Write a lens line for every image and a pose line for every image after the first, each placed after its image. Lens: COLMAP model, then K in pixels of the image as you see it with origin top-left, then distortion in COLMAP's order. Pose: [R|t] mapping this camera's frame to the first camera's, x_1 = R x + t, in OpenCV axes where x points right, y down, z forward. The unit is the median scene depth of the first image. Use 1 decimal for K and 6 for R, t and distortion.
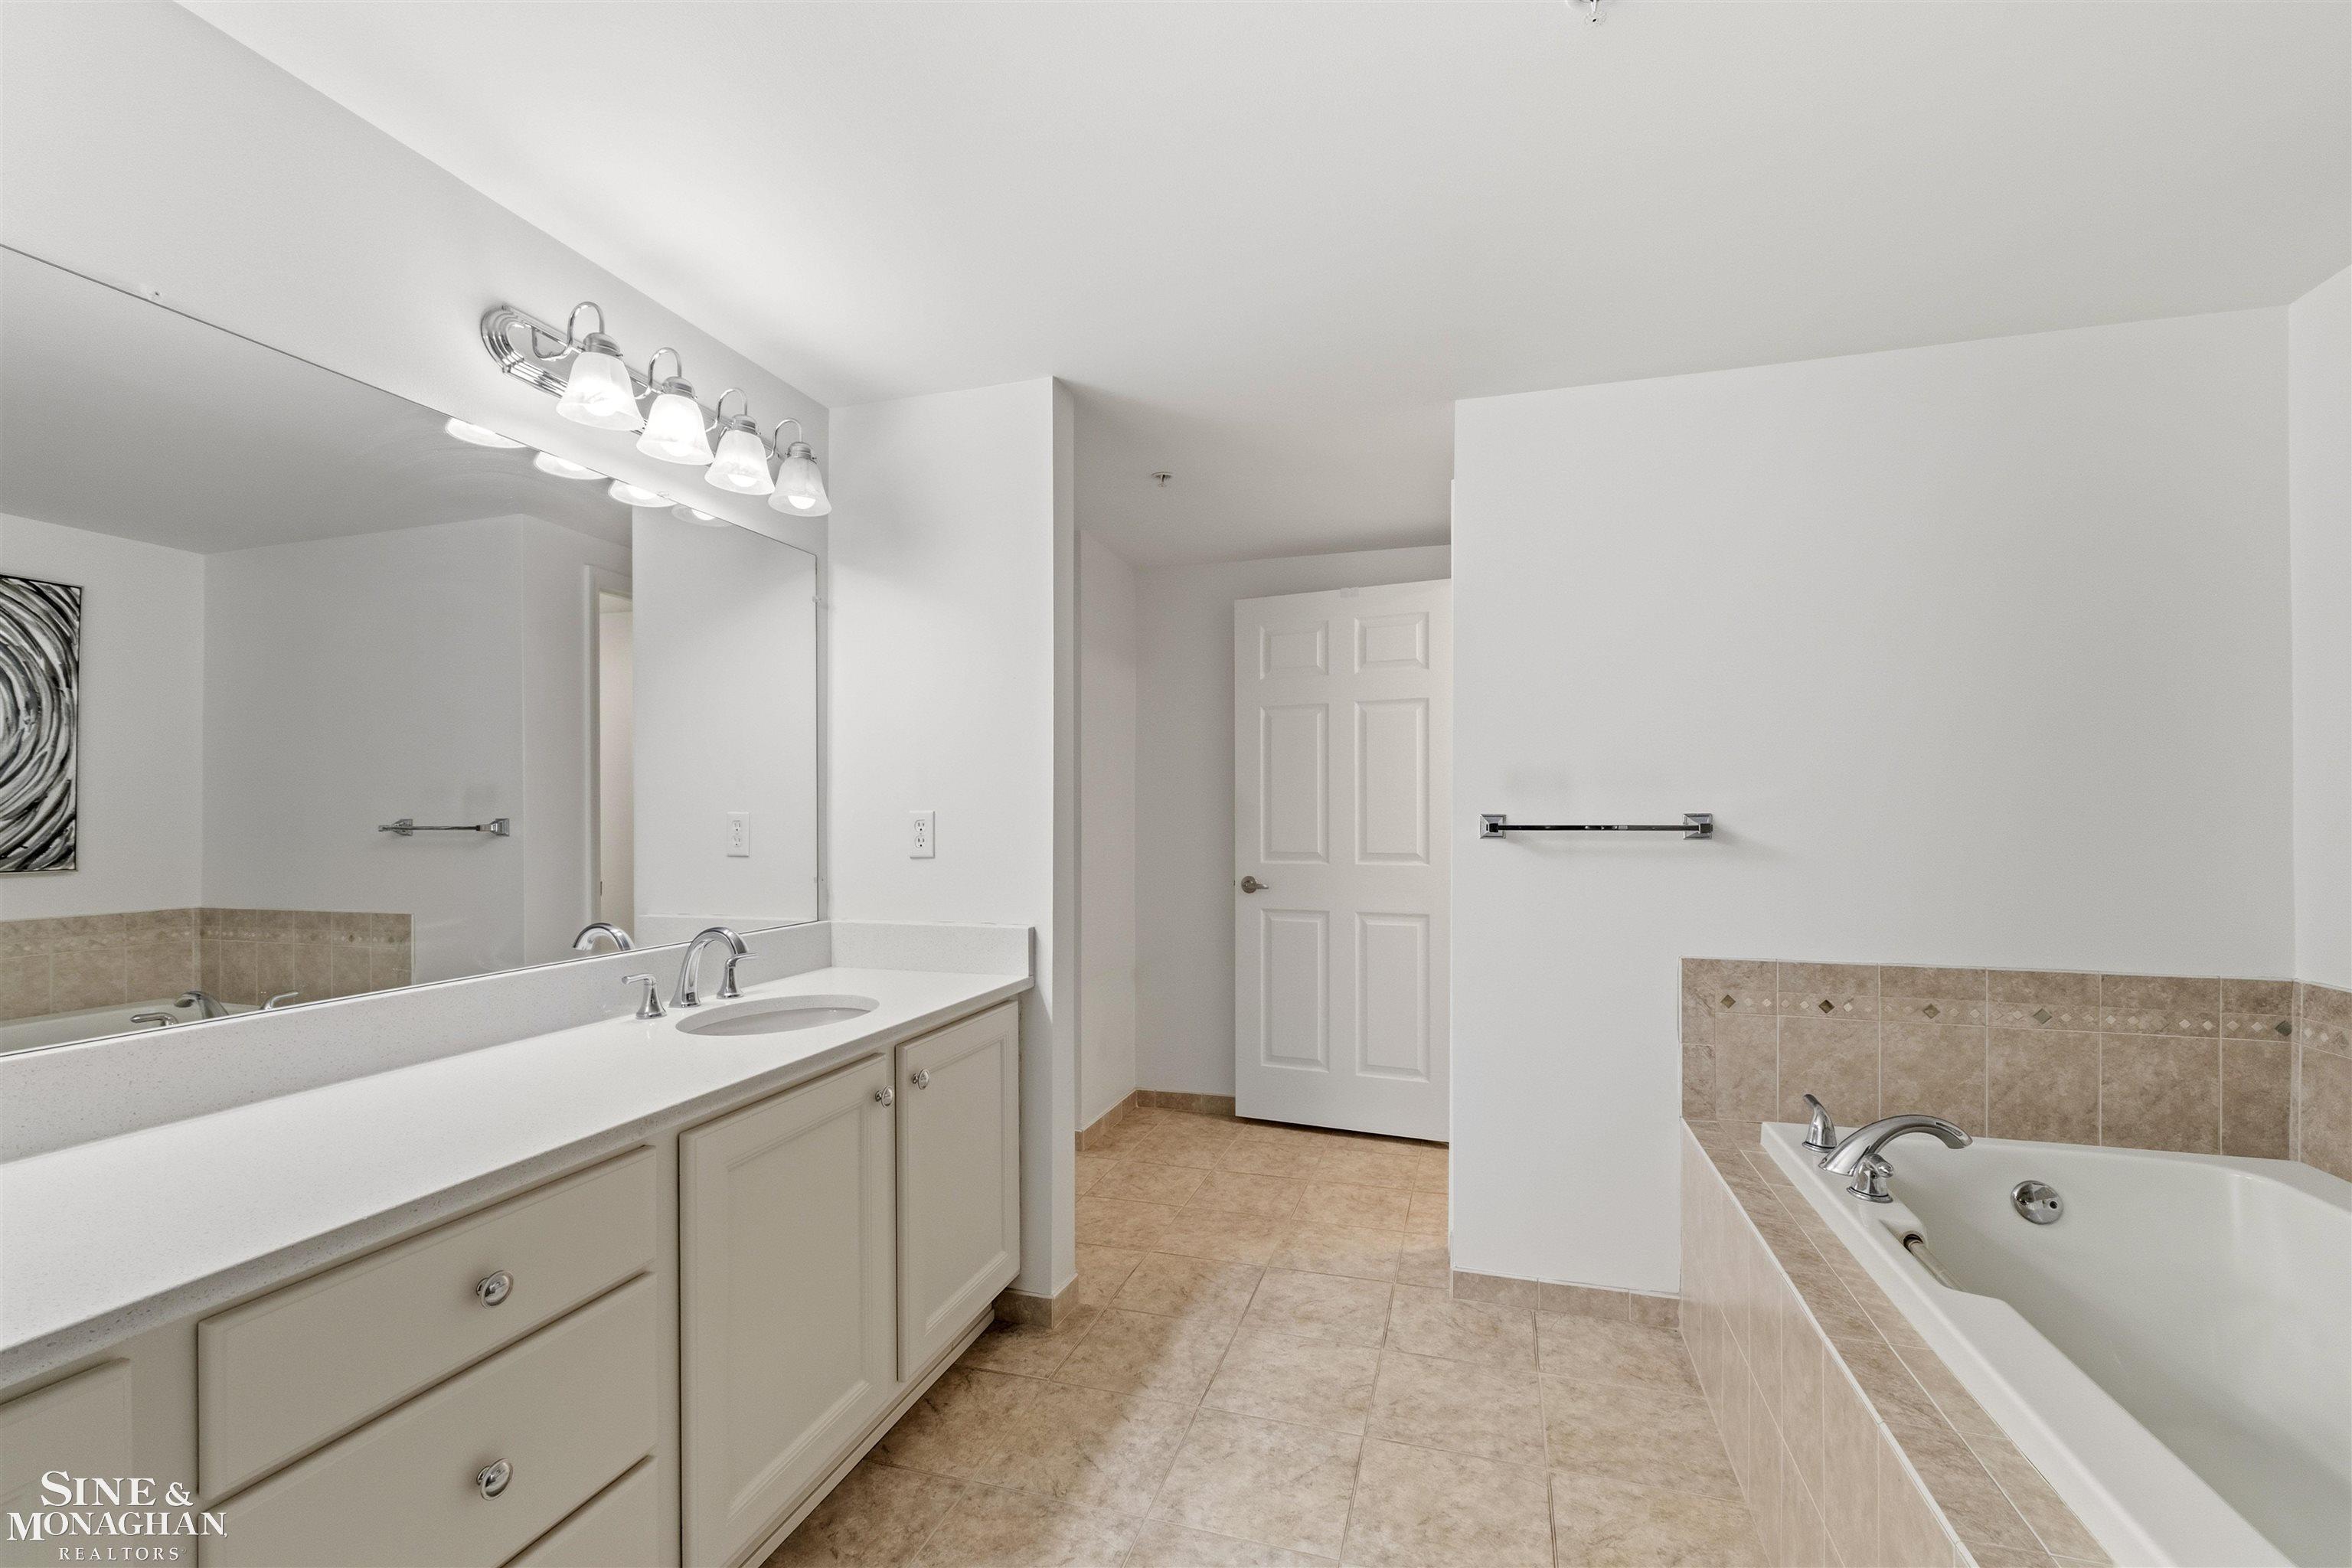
lens RADIAL K [[1014.8, 0, 1174.5], [0, 1014.8, 797.1], [0, 0, 1]] dist [0.000097, -0.000004]
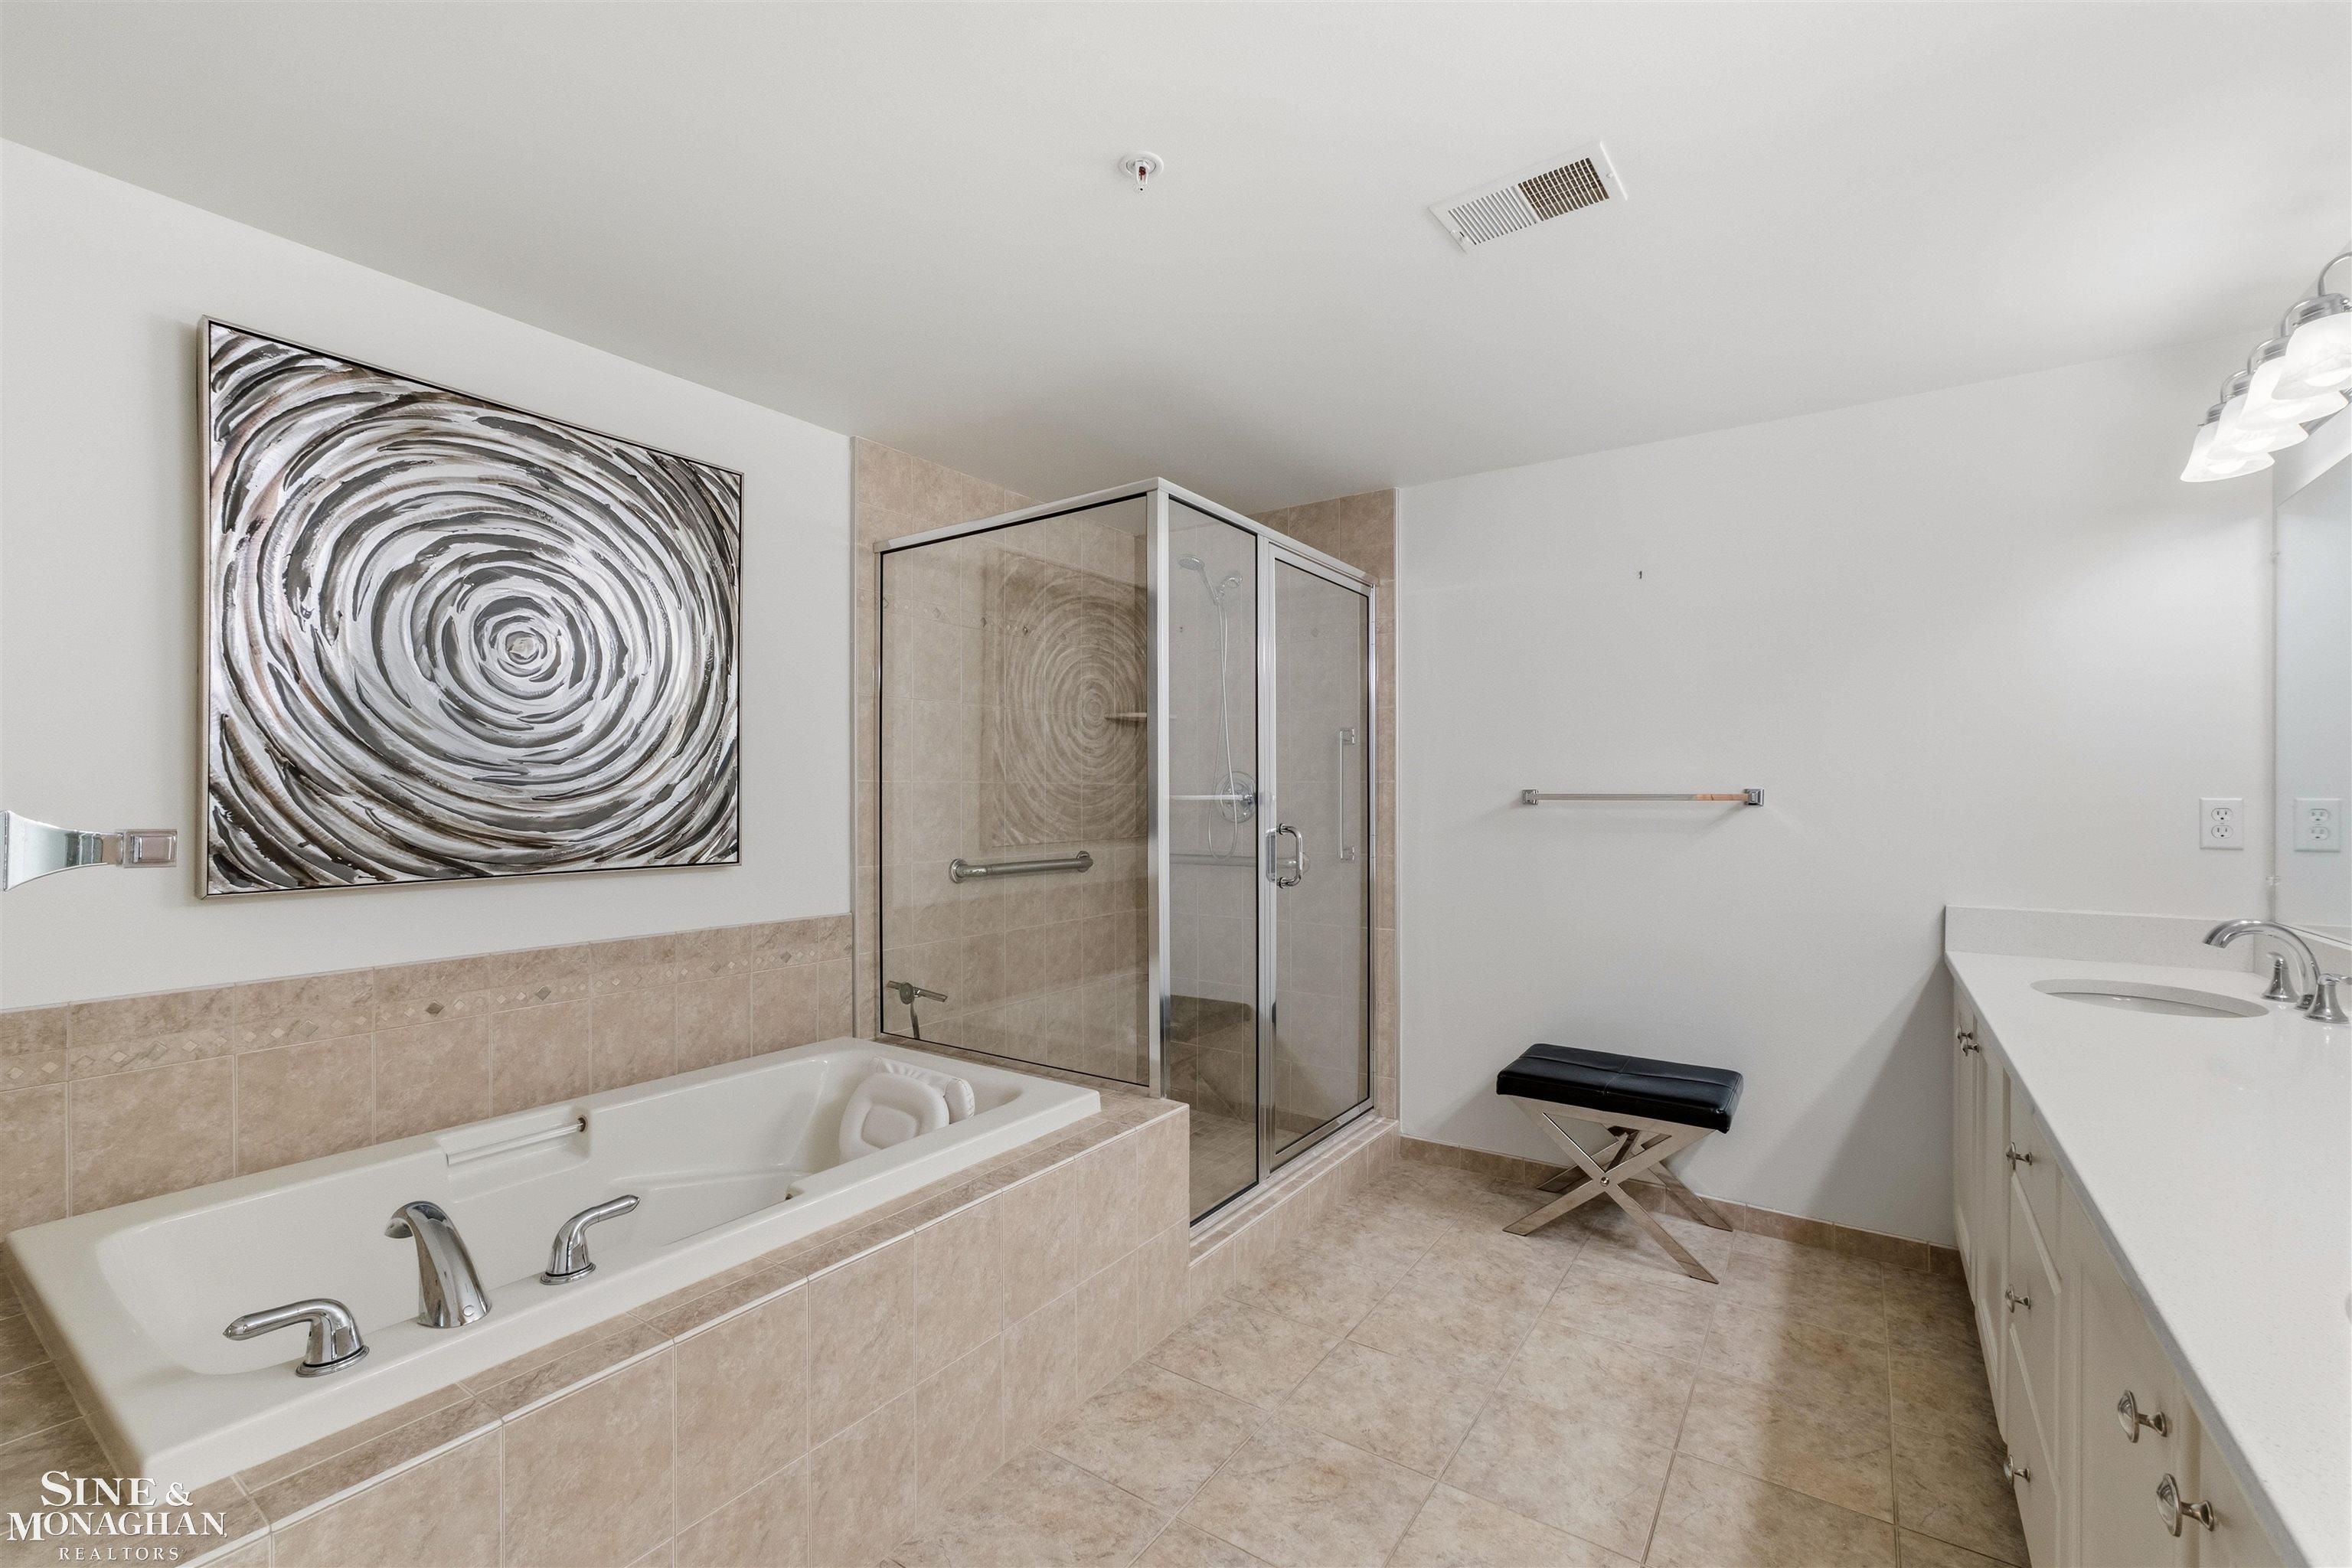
lens RADIAL K [[1014.8, 0, 1183.1], [0, 1014.8, 790.4], [0, 0, 1]] dist [0.000097, -0.000004]
pose [[-0.950575, 0.001026, 0.310492, -0.044991], [-0.001968, 0.999955, -0.009330, 0.006993], [-0.310488, -0.009480, -0.950530, 1.721167]]
